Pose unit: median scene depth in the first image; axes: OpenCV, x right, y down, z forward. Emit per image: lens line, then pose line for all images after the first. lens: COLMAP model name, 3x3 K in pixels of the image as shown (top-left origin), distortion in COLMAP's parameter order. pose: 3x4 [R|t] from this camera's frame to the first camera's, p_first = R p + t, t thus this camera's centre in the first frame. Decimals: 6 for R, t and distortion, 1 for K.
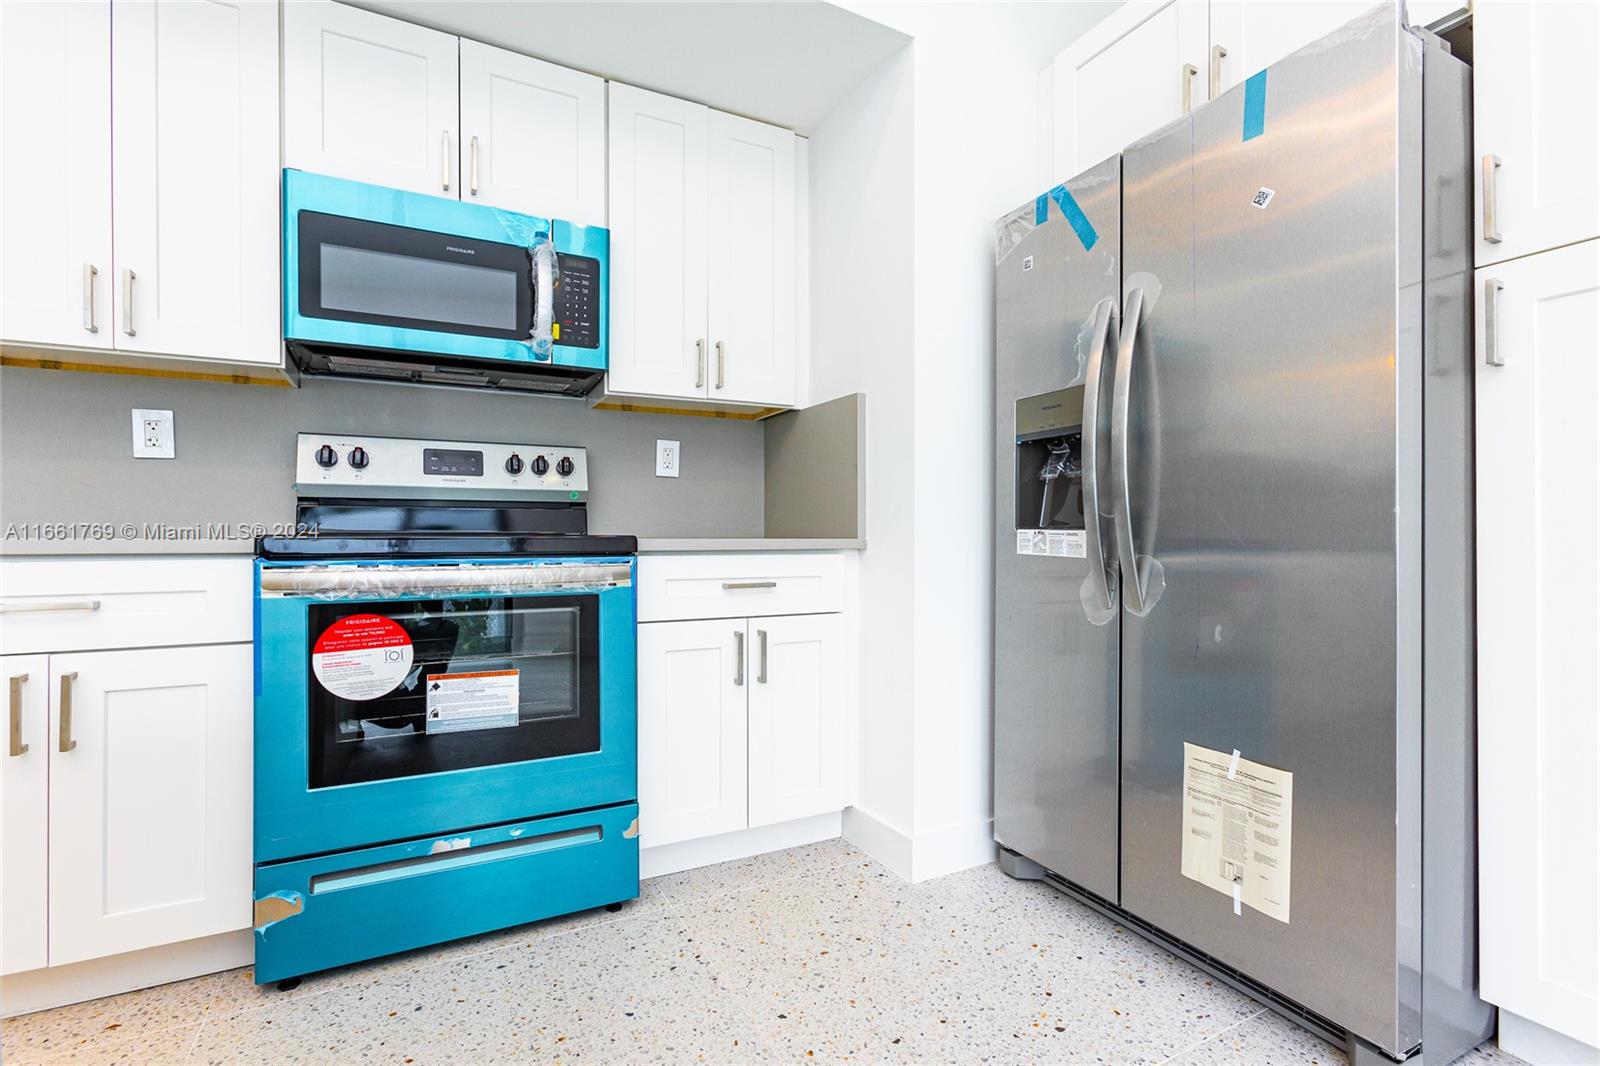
lens RADIAL K [[731.8, 0, 796.7], [0, 731.8, 532.0], [0, 0, 1]] dist [-0.003585, 0.003666]
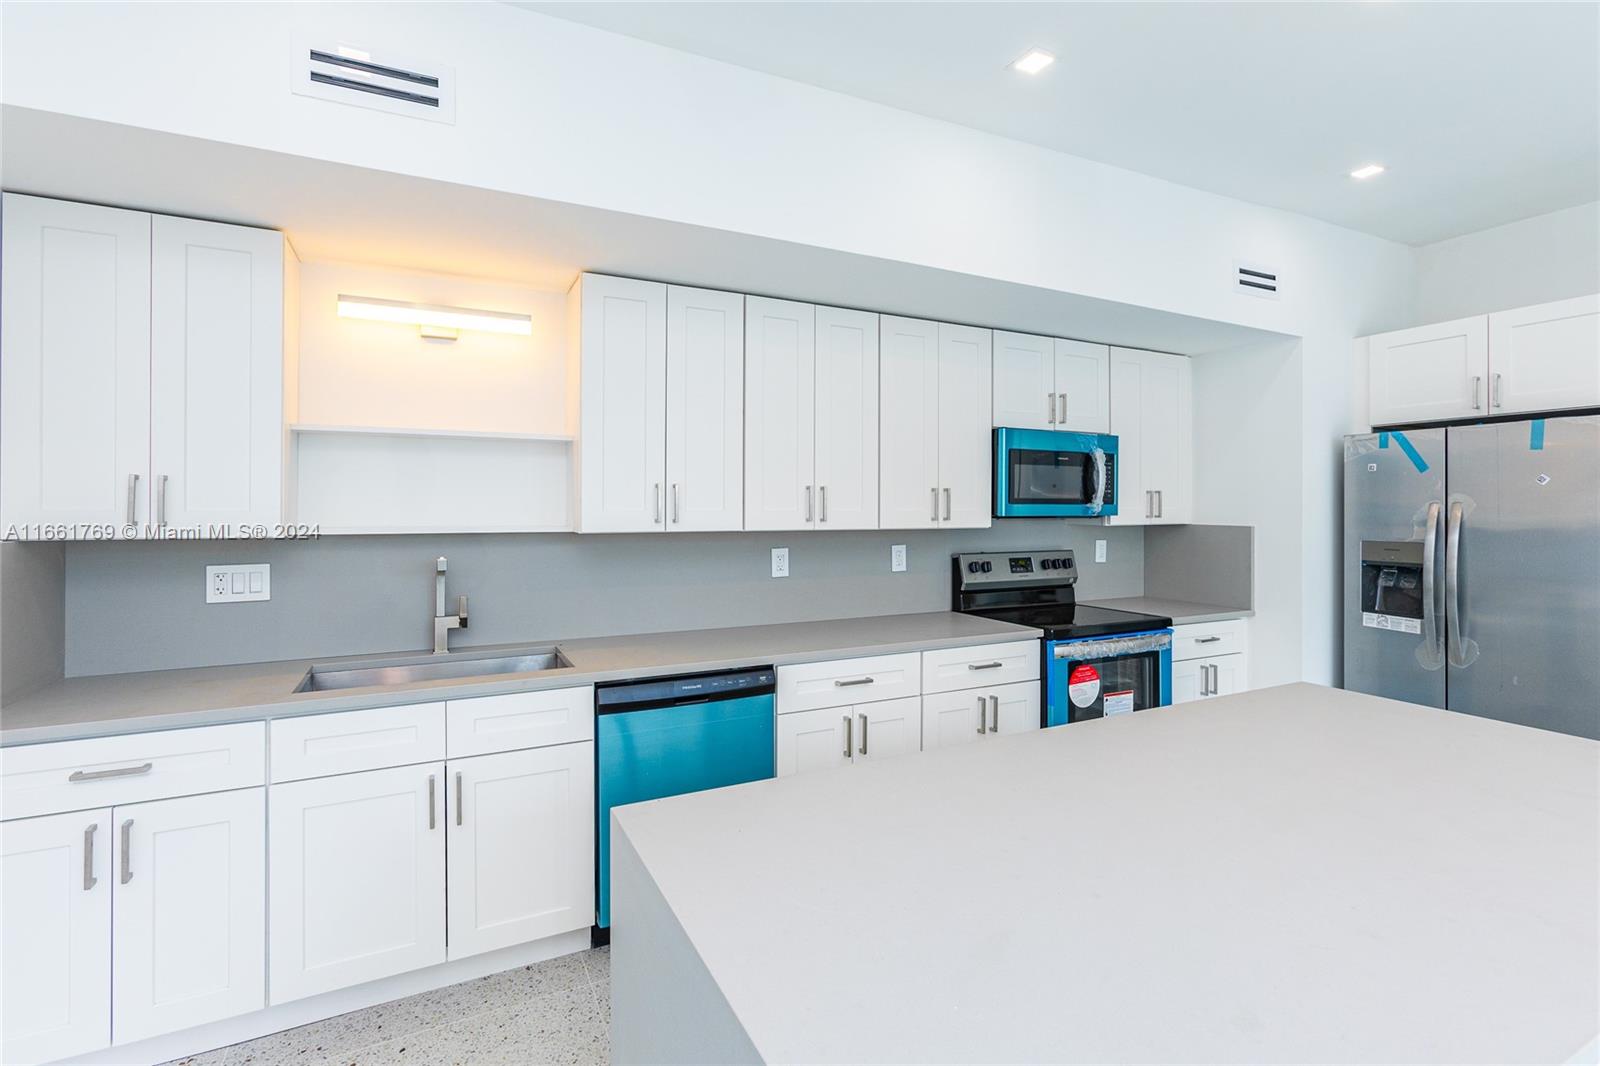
lens RADIAL K [[731.8, 0, 811.6], [0, 731.8, 507.2], [0, 0, 1]] dist [-0.003585, 0.003666]
pose [[0.999970, 0.007595, 0.001175, -1.191999], [-0.007598, 0.999967, 0.002986, -0.287209], [-0.001152, -0.002995, 0.999995, -0.906932]]
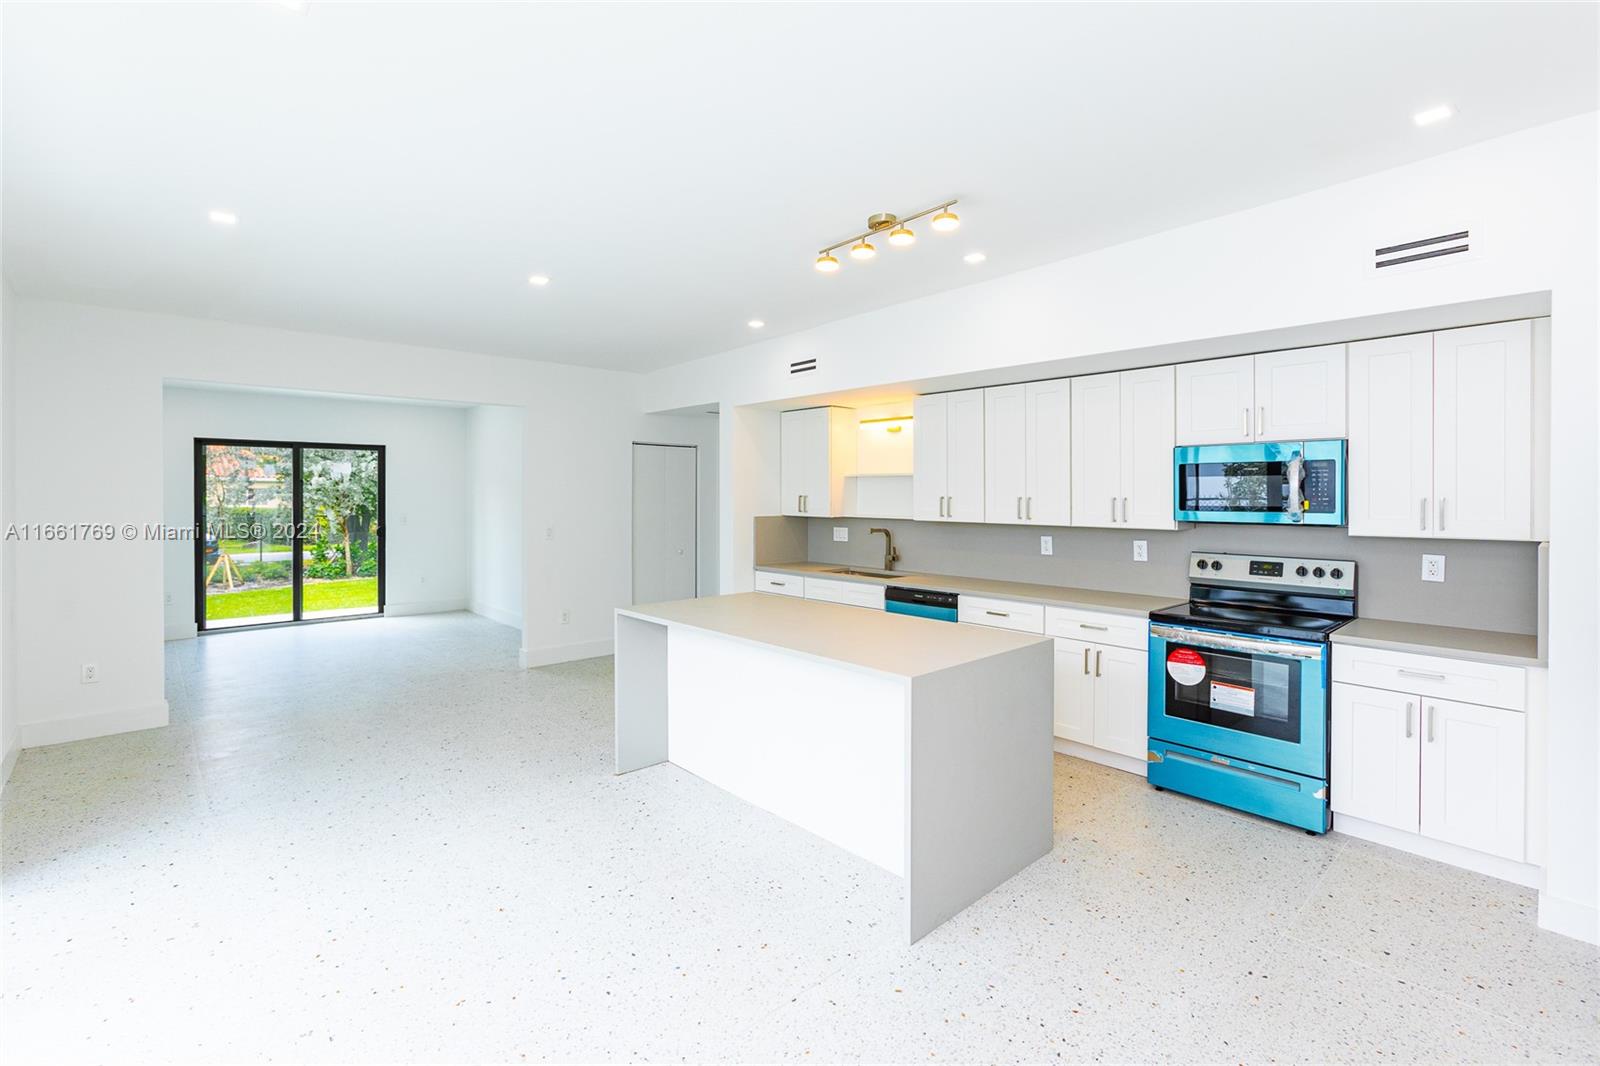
lens RADIAL K [[731.8, 0, 818.7], [0, 731.8, 497.6], [0, 0, 1]] dist [-0.003585, 0.003666]
pose [[0.280564, 0.009696, -0.959786, 1.190154], [-0.001786, 0.999953, 0.009580, -0.353476], [0.959834, -0.000973, 0.280568, -0.719031]]
